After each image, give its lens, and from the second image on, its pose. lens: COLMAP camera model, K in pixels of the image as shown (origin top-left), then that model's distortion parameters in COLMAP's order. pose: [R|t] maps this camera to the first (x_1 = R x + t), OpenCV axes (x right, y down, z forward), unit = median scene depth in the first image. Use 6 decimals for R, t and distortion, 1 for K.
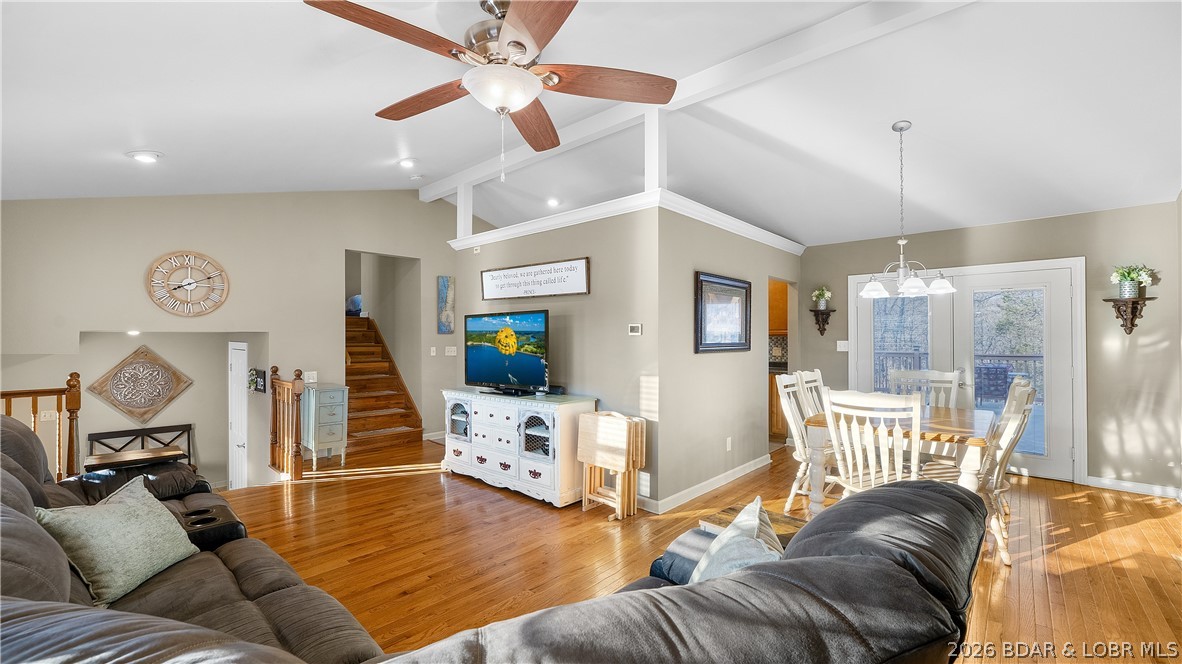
lens RADIAL K [[478.7, 0, 587.7], [0, 478.7, 333.7], [0, 0, 1]] dist [0.000518, 0.000127]
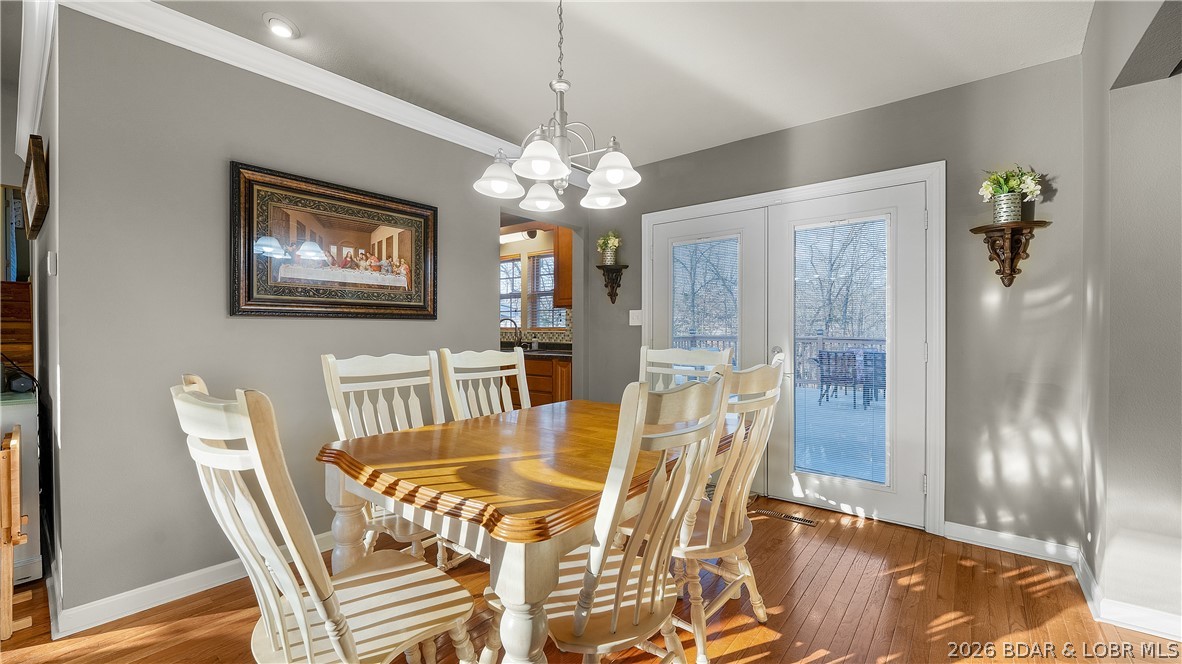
lens RADIAL K [[477.3, 0, 591.0], [0, 477.3, 332.0], [0, 0, 1]] dist [-0.000663, -0.000112]
pose [[0.998286, -0.000747, 0.058525, 0.578972], [0.000073, 0.999934, 0.011514, 0.050917], [-0.058529, -0.011490, 0.998220, 0.439146]]
